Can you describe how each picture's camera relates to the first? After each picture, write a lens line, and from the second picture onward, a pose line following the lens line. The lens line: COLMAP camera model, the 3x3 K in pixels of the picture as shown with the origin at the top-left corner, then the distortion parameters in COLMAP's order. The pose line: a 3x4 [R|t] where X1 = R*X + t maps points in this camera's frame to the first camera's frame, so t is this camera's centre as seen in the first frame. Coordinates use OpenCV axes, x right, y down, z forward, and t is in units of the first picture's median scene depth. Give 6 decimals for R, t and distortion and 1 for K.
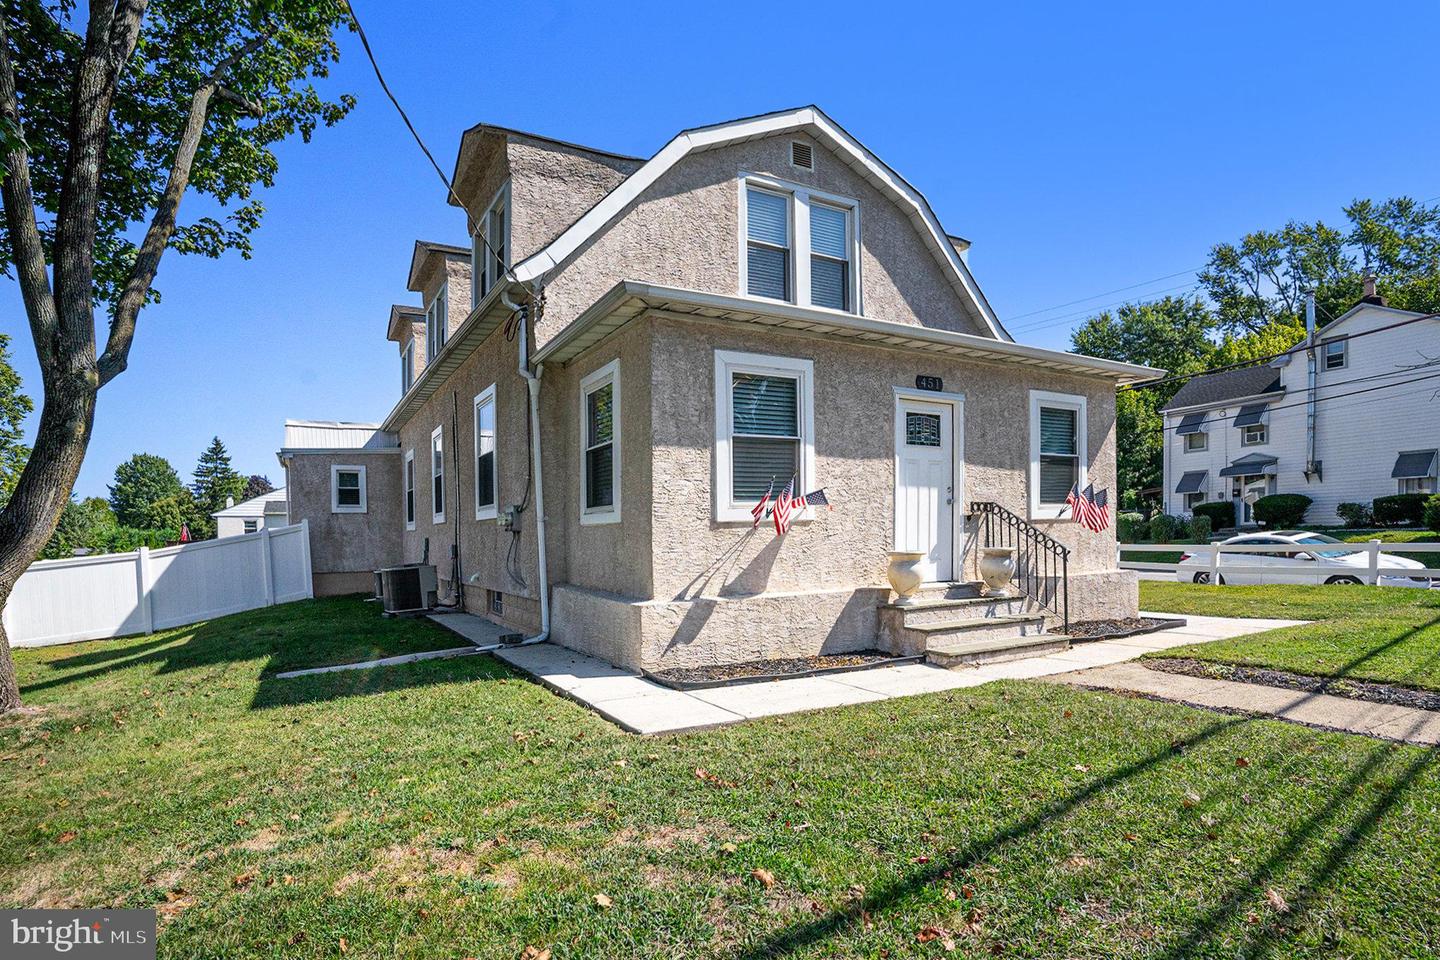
lens RADIAL K [[628.9, 0, 715.9], [0, 628.9, 566.4], [0, 0, 1]] dist [-0.044204, 0.000055]
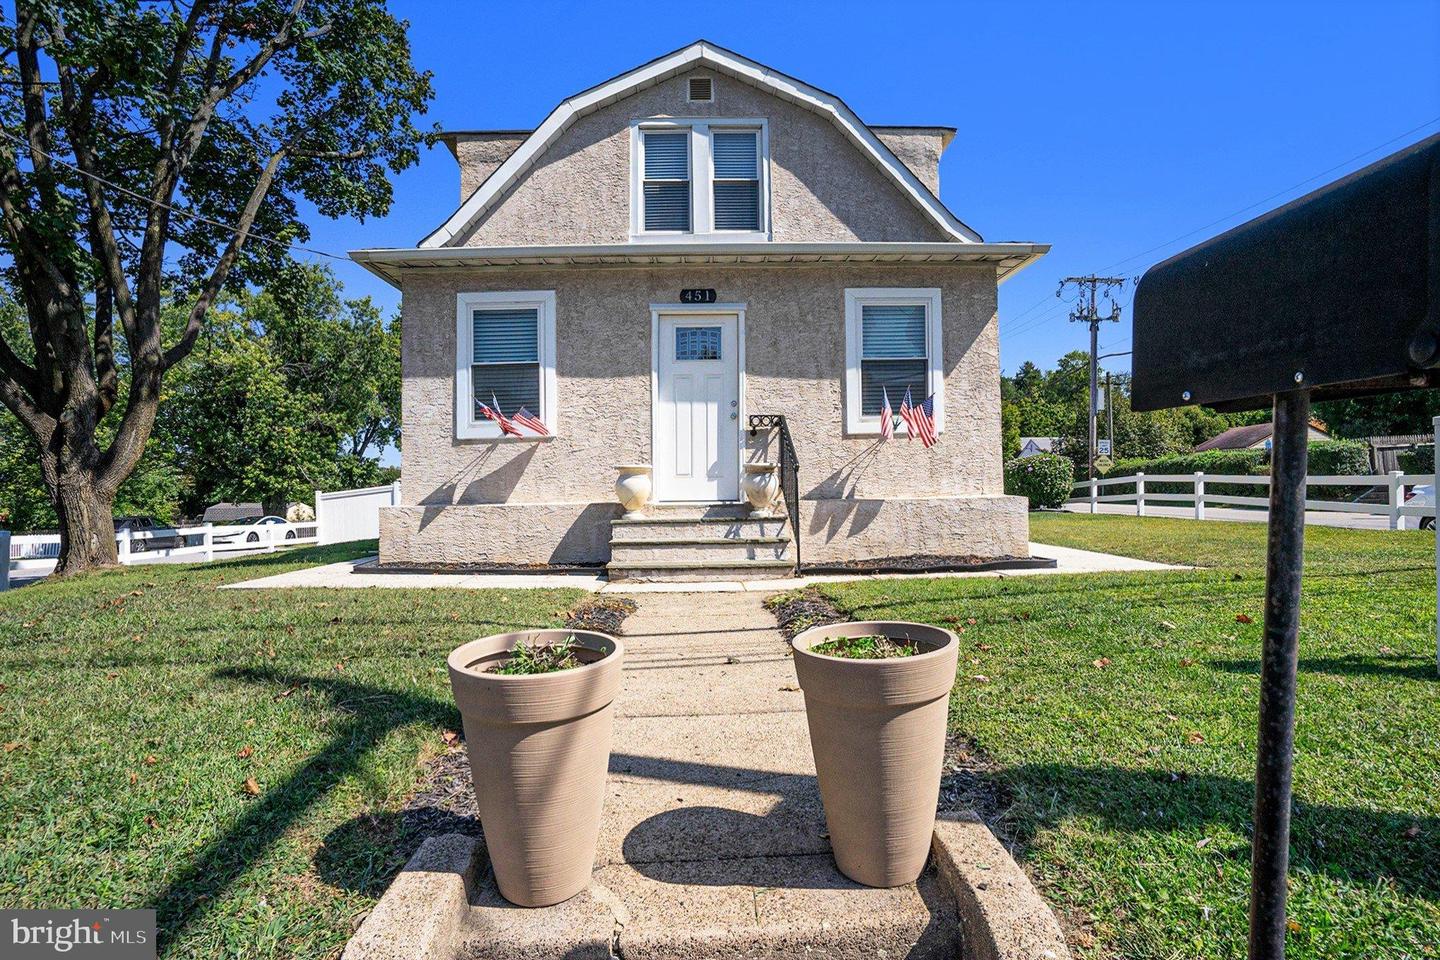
lens RADIAL K [[631.7, 0, 720.0], [0, 631.7, 480.0], [0, 0, 1]] dist [-0.050060, 0.000110]
pose [[0.910412, 0.007083, -0.413642, 0.751922], [-0.024075, 0.999066, -0.035881, 0.027648], [0.413001, 0.042625, 0.909732, 0.123889]]
